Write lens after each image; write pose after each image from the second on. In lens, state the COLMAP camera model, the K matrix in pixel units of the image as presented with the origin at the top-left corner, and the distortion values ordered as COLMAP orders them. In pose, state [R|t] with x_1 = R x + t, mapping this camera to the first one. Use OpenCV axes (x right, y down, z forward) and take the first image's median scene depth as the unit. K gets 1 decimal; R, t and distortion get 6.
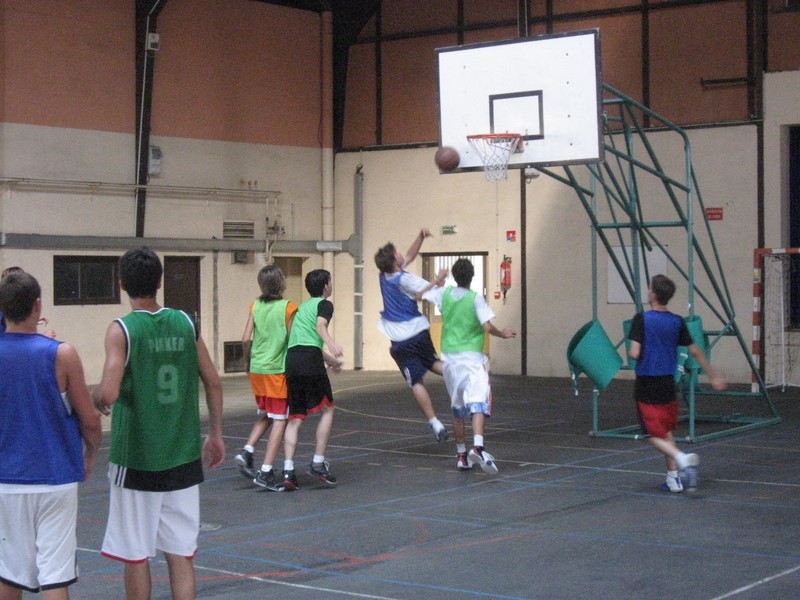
lens RADIAL K [[1636.6, 0, 400.0], [0, 1636.6, 300.0], [0, 0, 1]] dist [-0.067884, -0.297083]
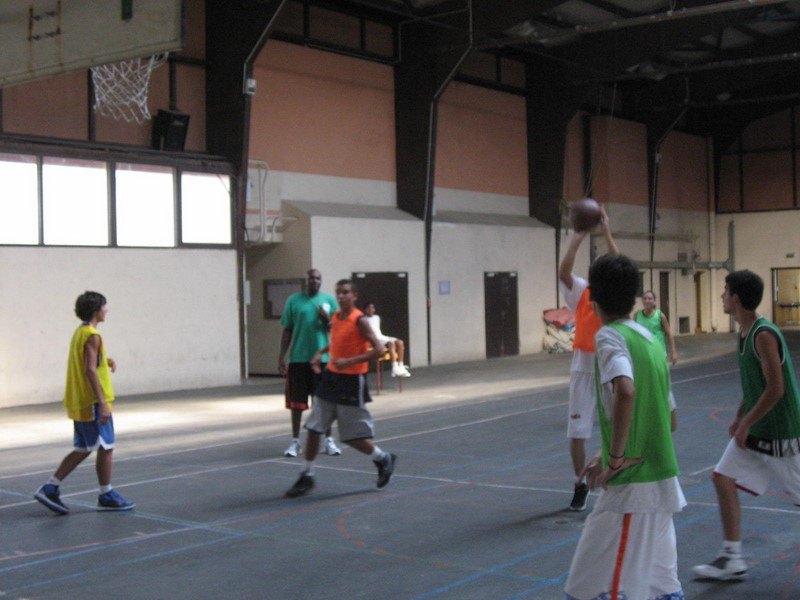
lens RADIAL K [[1158.8, 0, 400.0], [0, 1158.8, 300.0], [0, 0, 1]] dist [-0.137407, 0.047092]
pose [[0.999672, -0.016183, -0.019860, -0.561689], [0.016109, 0.999863, -0.003867, 0.008400], [0.019919, 0.003546, 0.999795, -0.445334]]
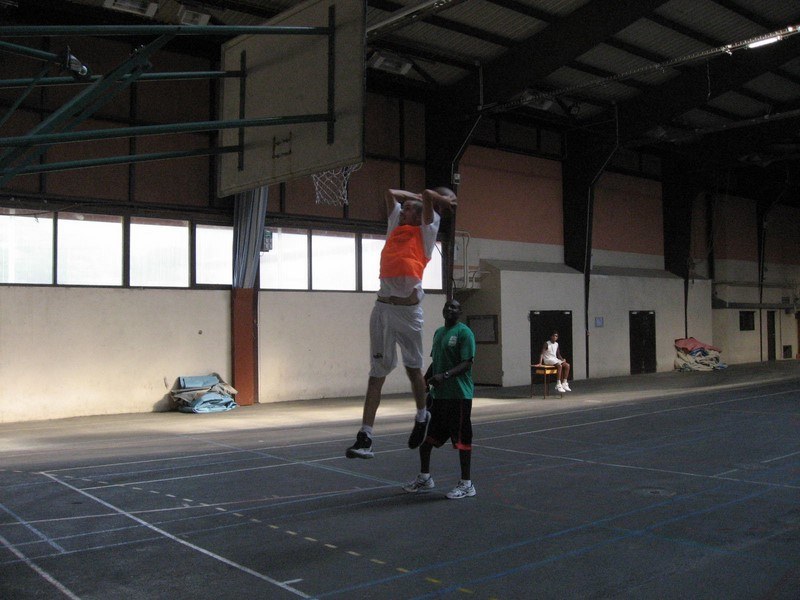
lens RADIAL K [[838.9, 0, 388.0], [0, 838.9, 299.1], [0, 0, 1]] dist [-0.161025, 0.134700]
pose [[0.970115, -0.014526, -0.242209, -0.542814], [0.004017, 0.999031, -0.043822, 0.009373], [0.242611, 0.041540, 0.969234, -0.459277]]
